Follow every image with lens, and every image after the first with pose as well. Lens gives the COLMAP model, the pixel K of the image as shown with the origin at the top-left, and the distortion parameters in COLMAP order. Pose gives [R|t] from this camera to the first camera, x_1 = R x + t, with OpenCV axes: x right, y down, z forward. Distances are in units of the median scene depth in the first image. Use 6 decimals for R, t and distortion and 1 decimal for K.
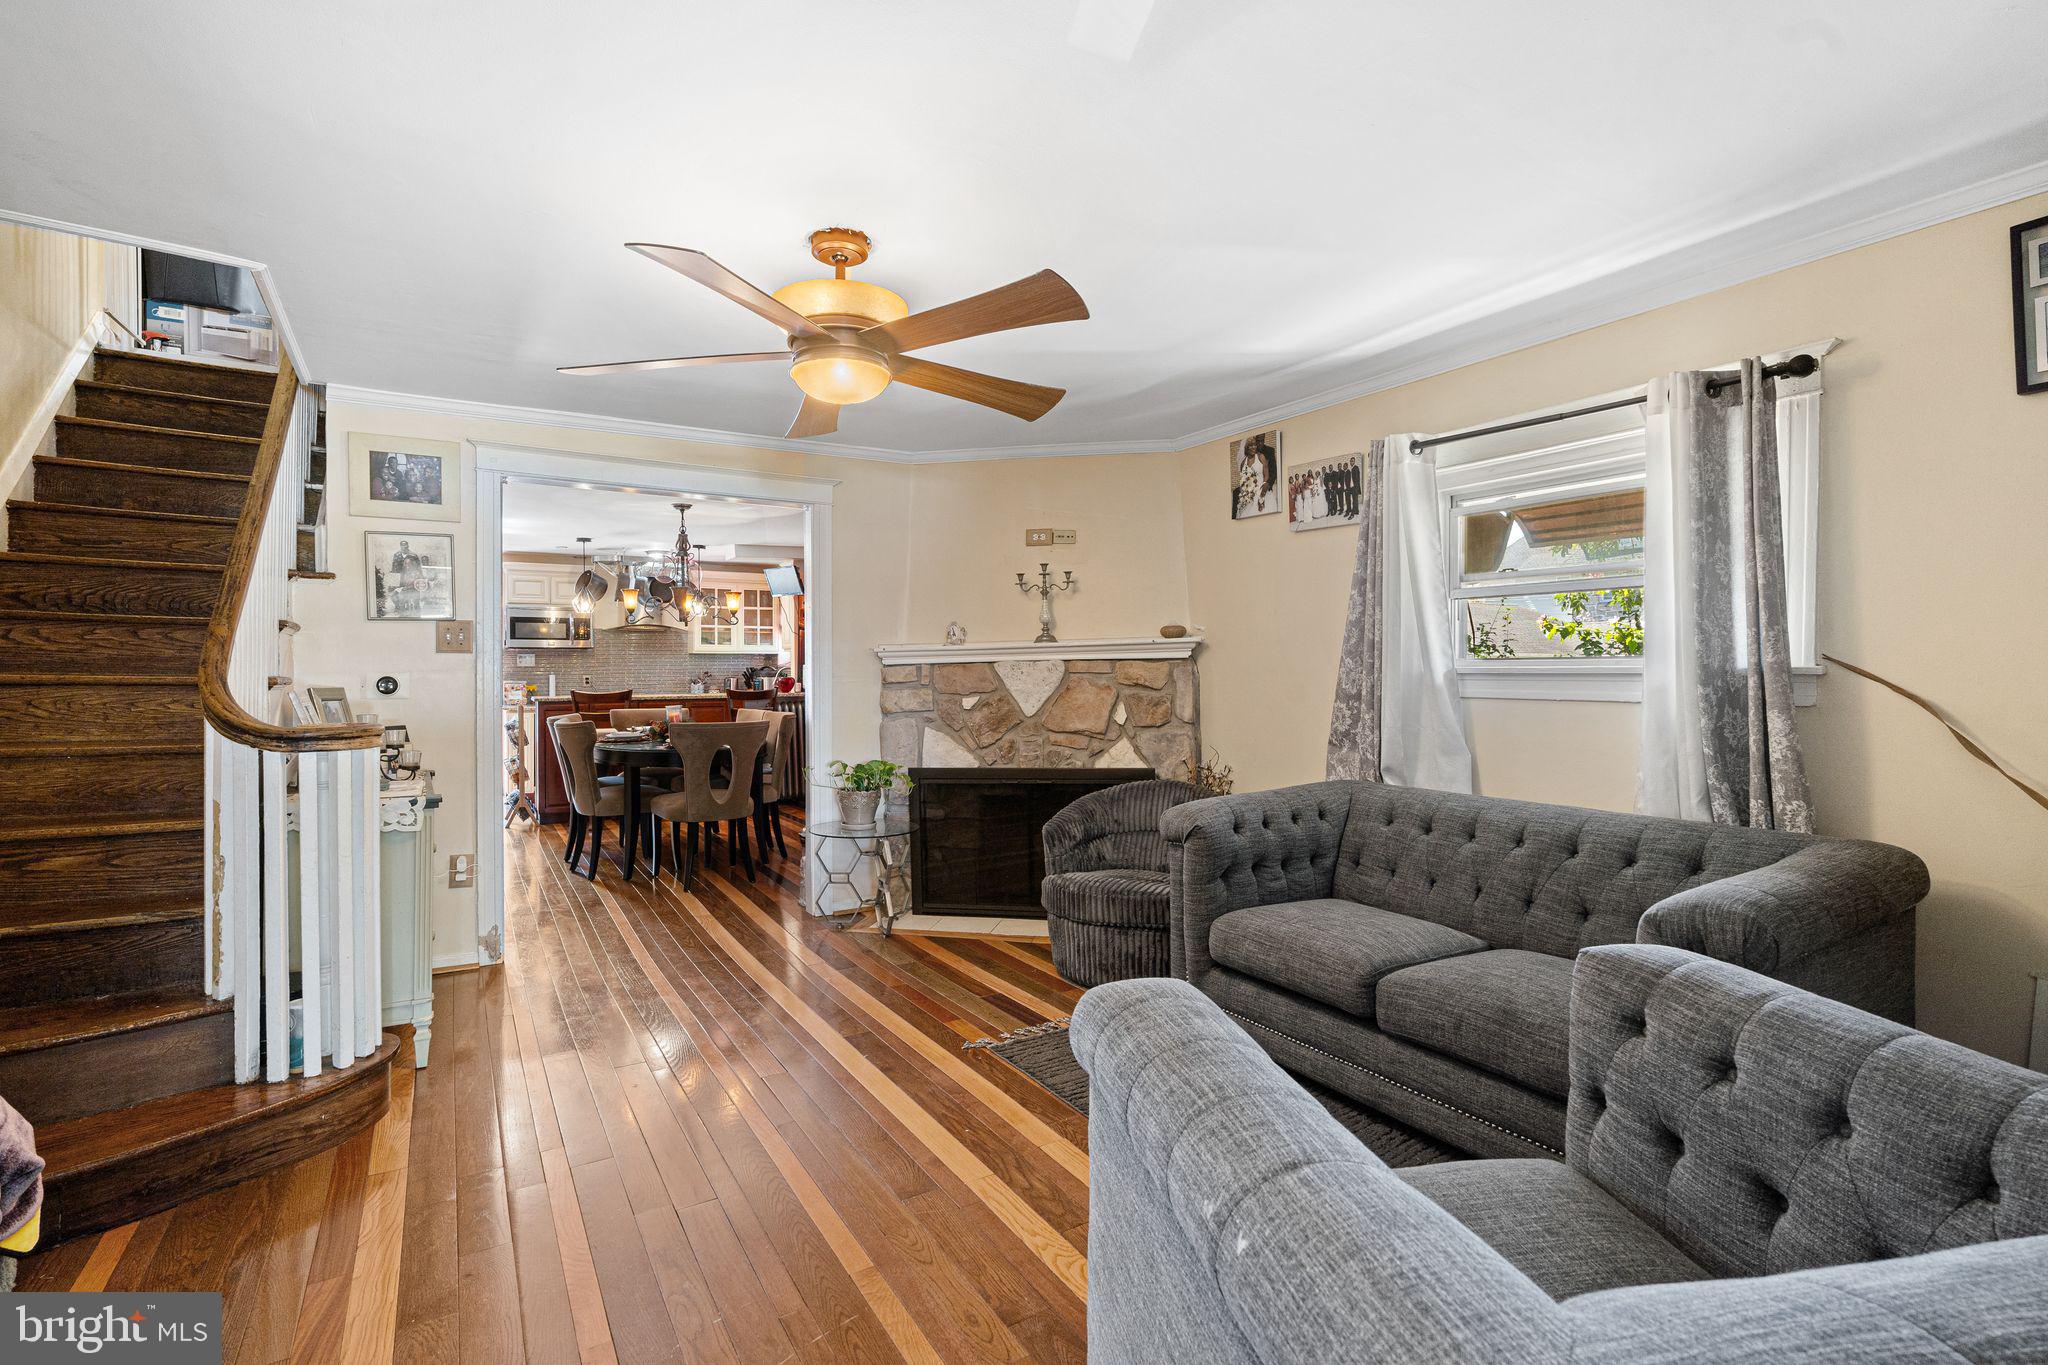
lens RADIAL K [[937.2, 0, 1011.2], [0, 937.2, 653.1], [0, 0, 1]] dist [-0.013827, 0.004628]
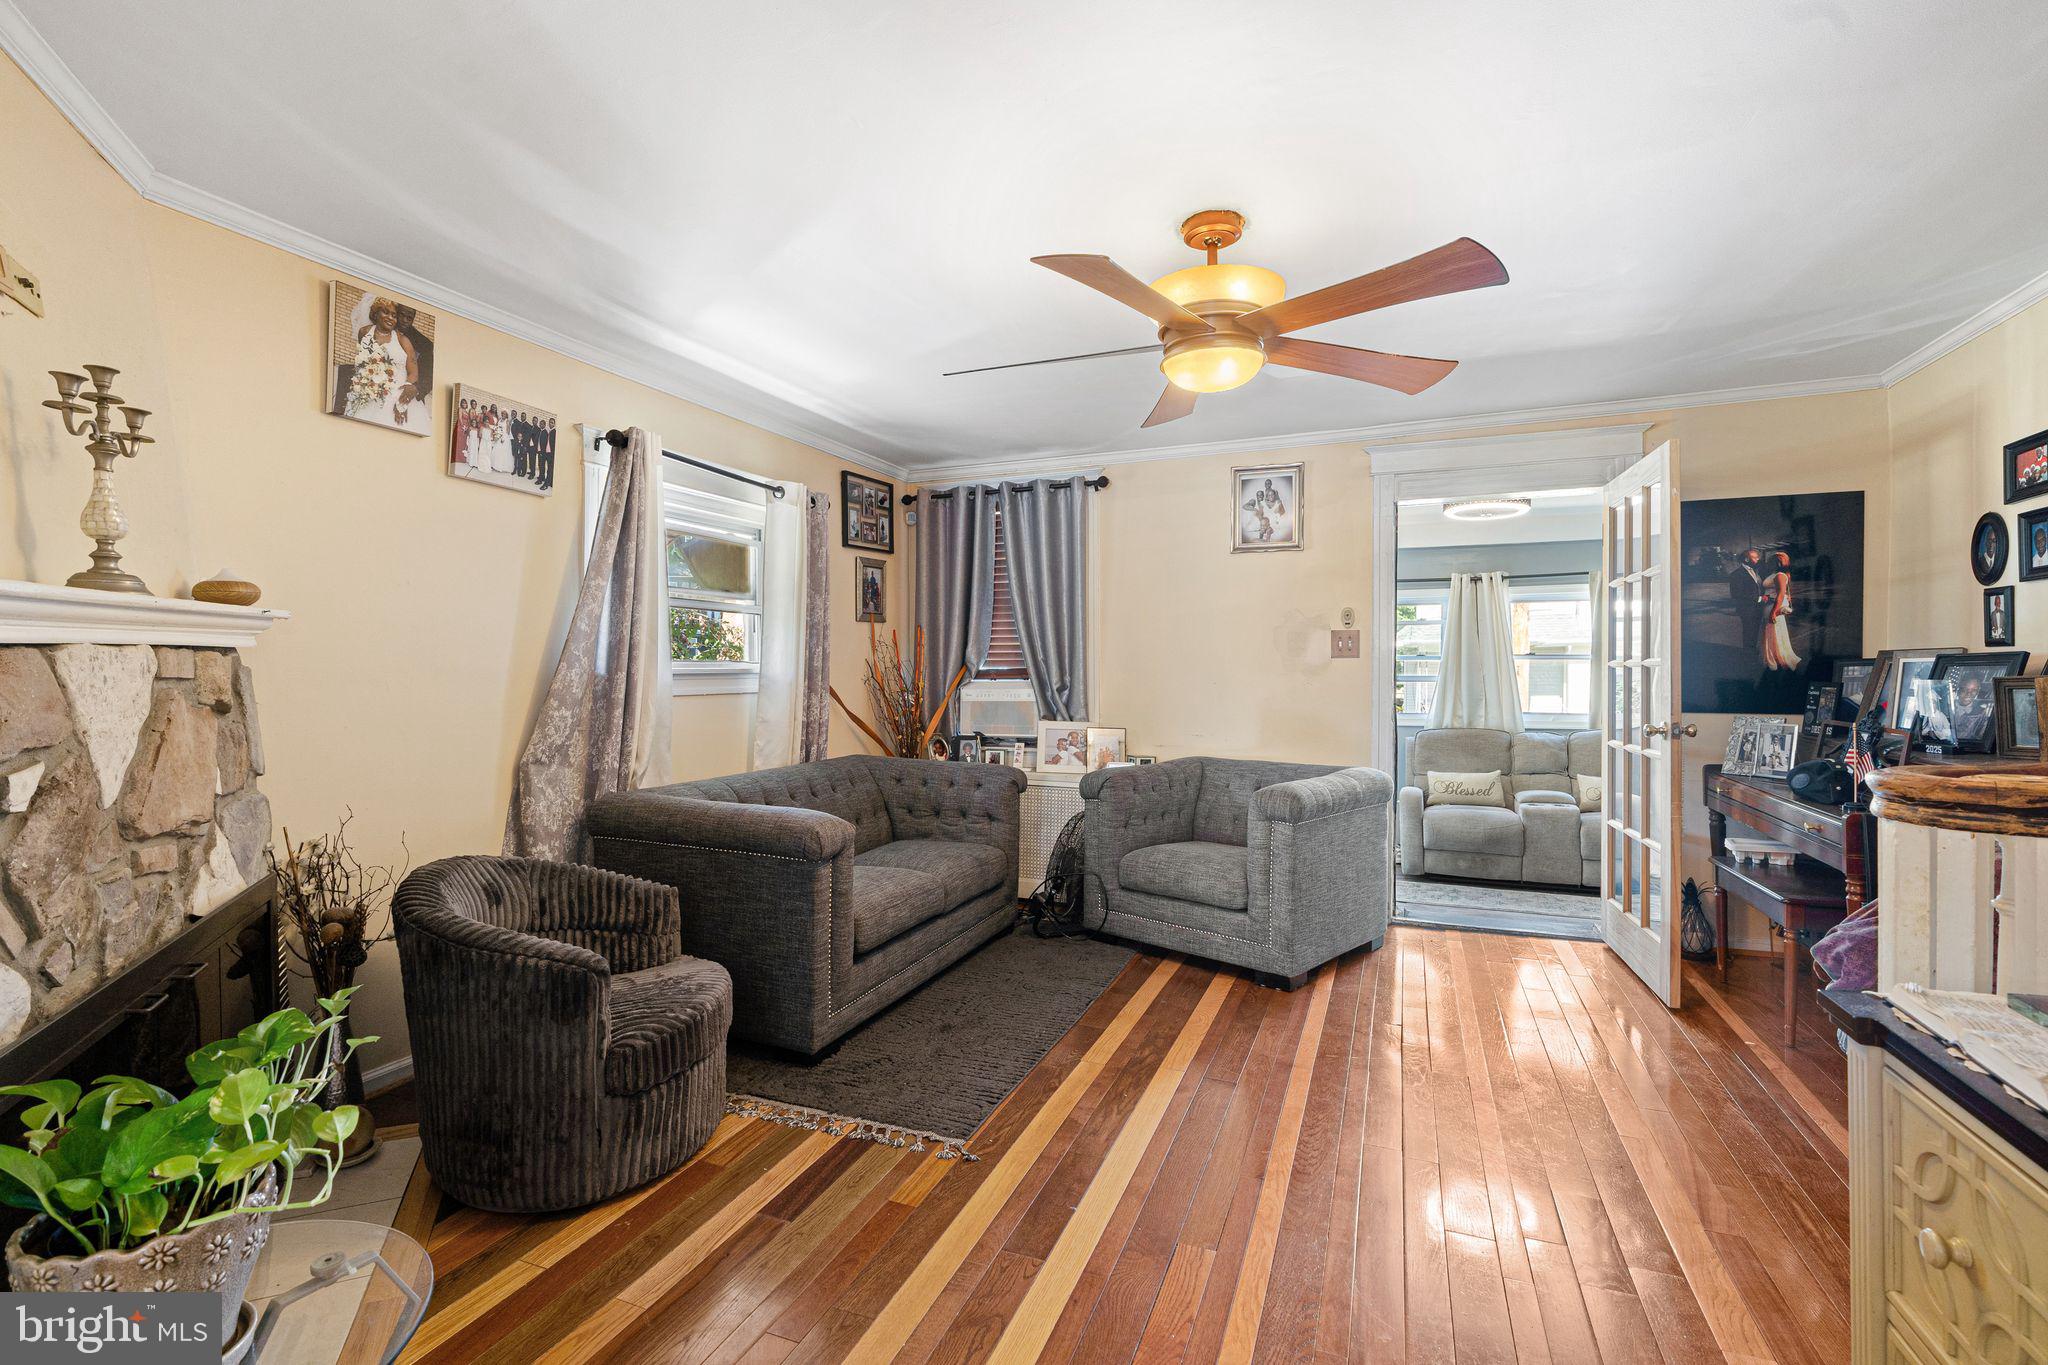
lens RADIAL K [[952.3, 0, 1025.3], [0, 952.3, 655.9], [0, 0, 1]] dist [-0.003258, -0.000363]
pose [[-0.610356, 0.016589, 0.791953, -0.713540], [-0.006997, 0.999629, -0.026332, 0.030124], [-0.792096, -0.021613, -0.610014, 1.481000]]
